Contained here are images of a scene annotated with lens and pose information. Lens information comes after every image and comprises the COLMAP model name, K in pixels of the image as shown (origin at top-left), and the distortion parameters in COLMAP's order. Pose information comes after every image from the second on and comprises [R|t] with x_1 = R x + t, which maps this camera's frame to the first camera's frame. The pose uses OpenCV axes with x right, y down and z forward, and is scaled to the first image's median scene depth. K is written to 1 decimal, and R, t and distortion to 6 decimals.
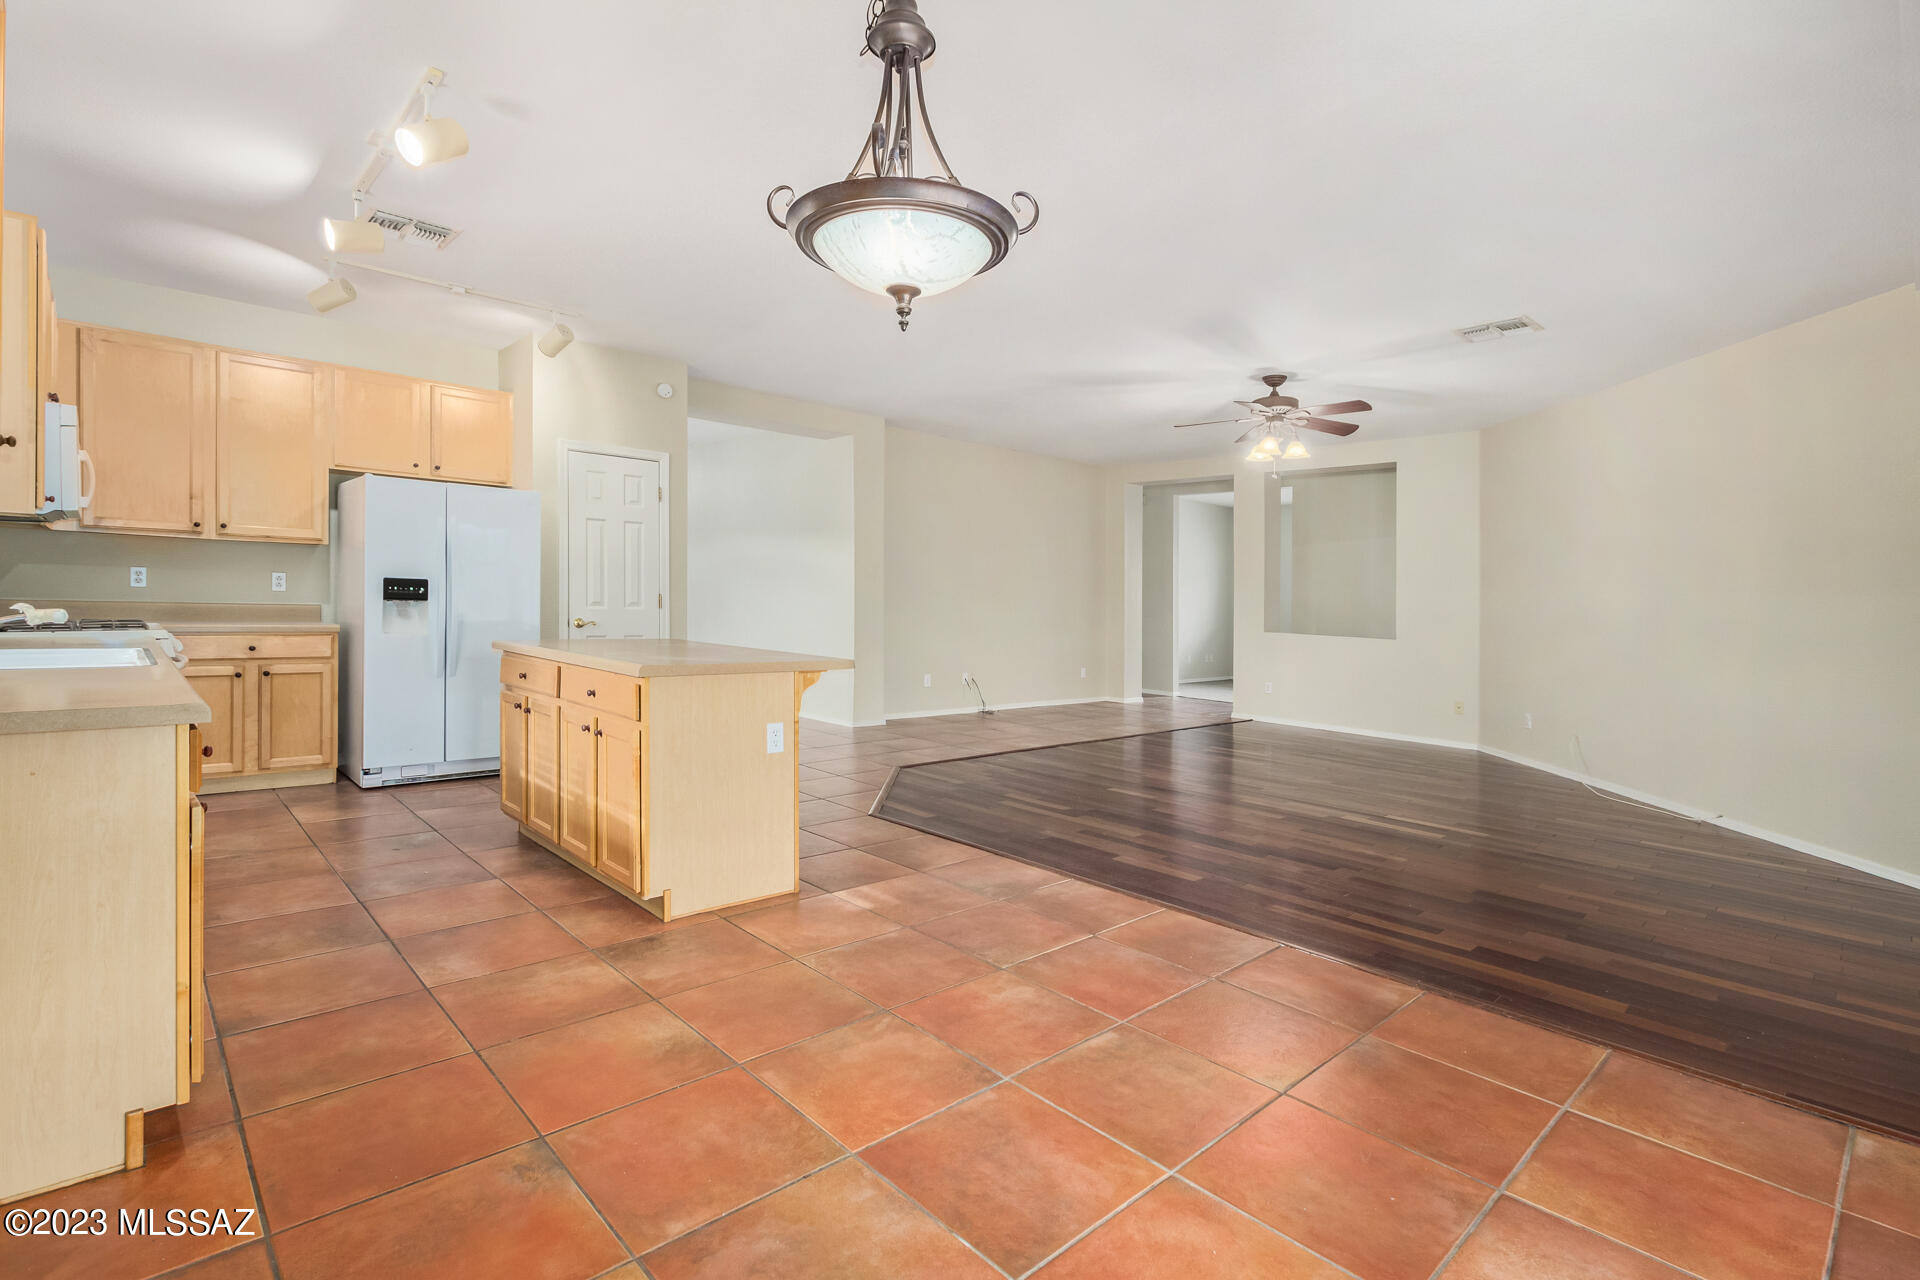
lens RADIAL K [[906.0, 0, 979.3], [0, 906.0, 625.1], [0, 0, 1]] dist [0.008309, -0.004114]
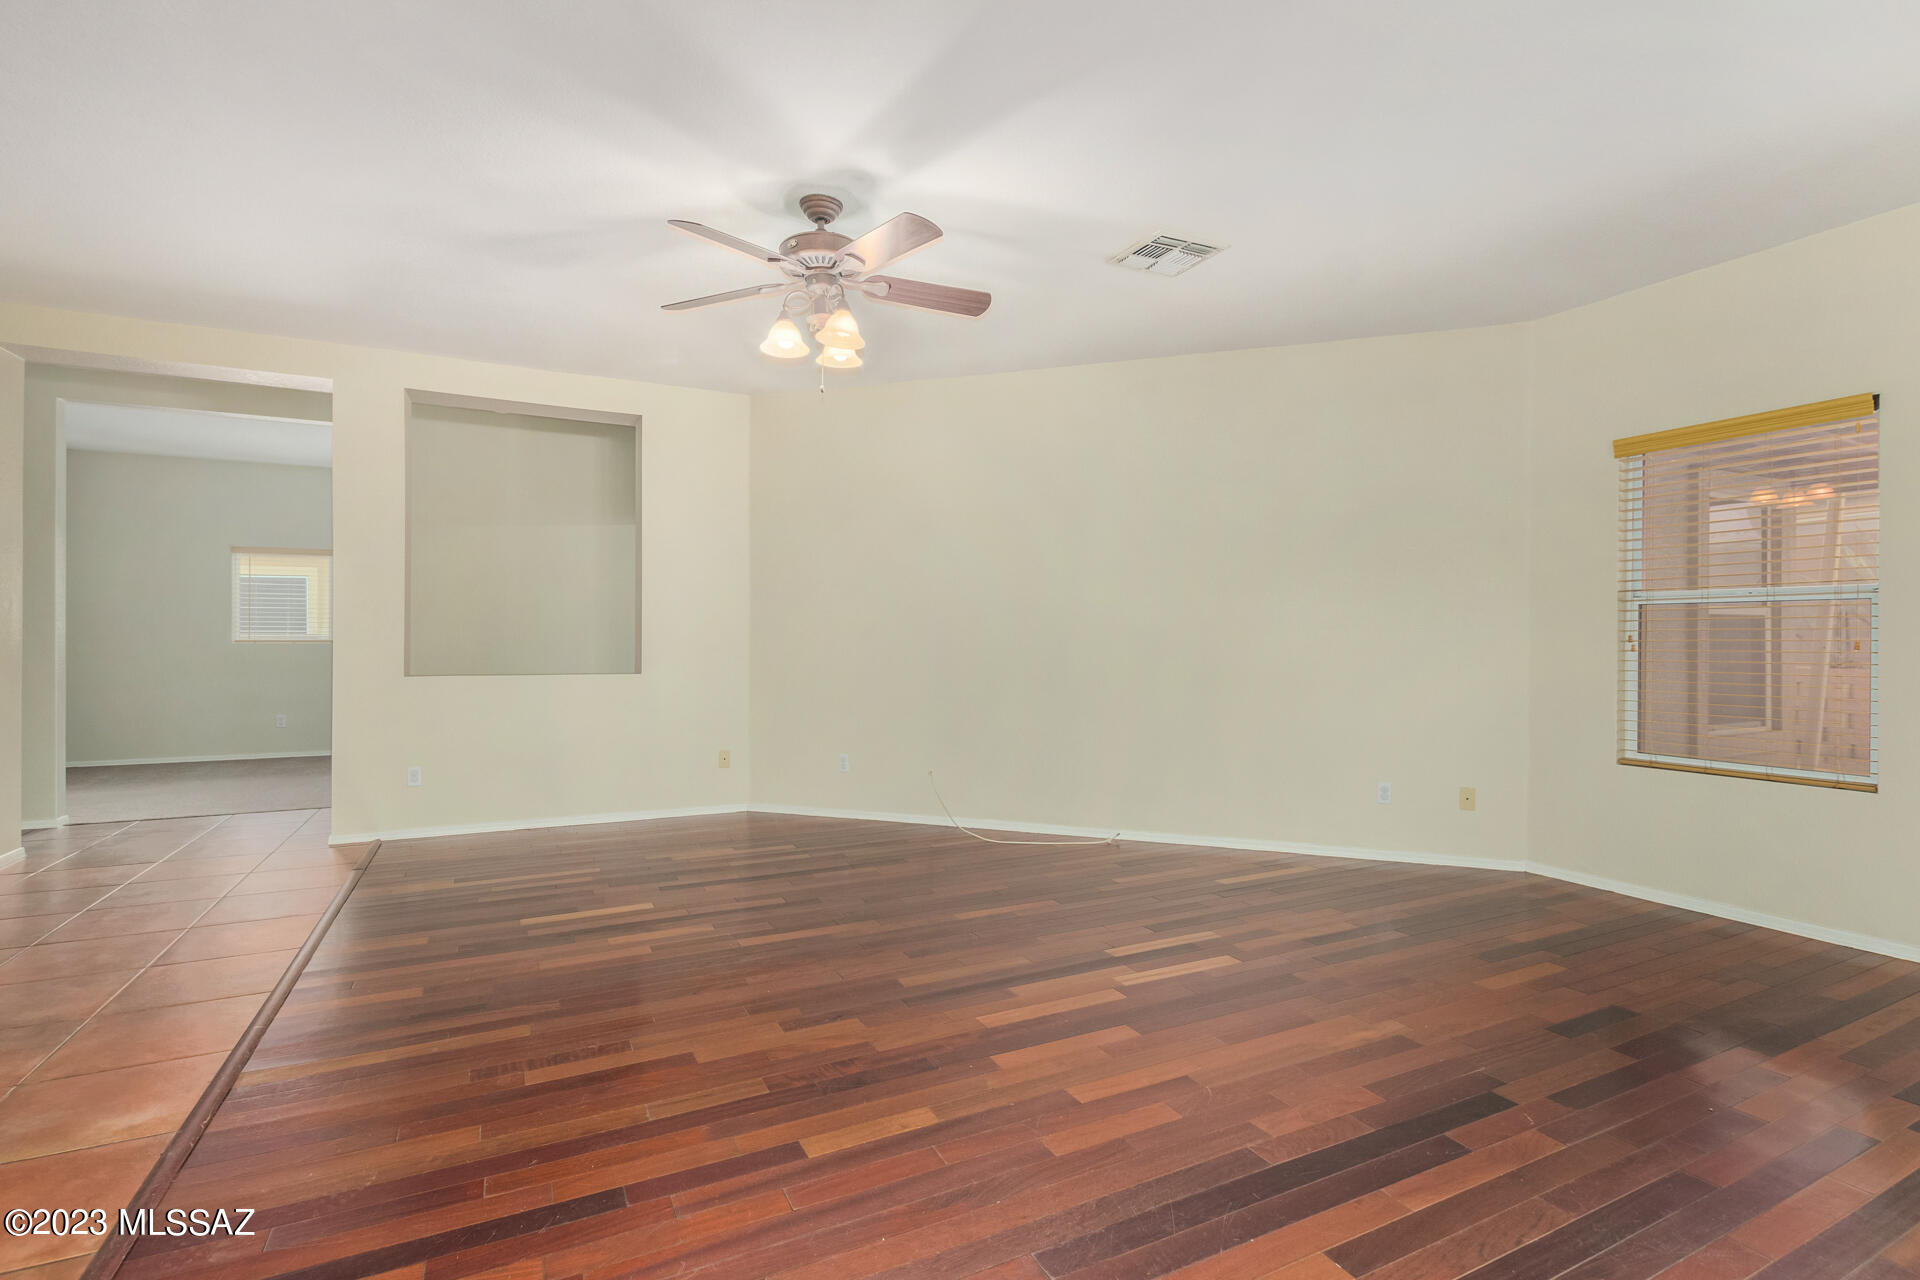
lens RADIAL K [[906.0, 0, 953.2], [0, 906.0, 642.2], [0, 0, 1]] dist [0.008309, -0.004114]
pose [[0.317621, -0.036070, 0.947532, -0.207400], [0.034710, 0.999049, 0.026396, -0.032923], [-0.947582, 0.024505, 0.318571, 0.991003]]
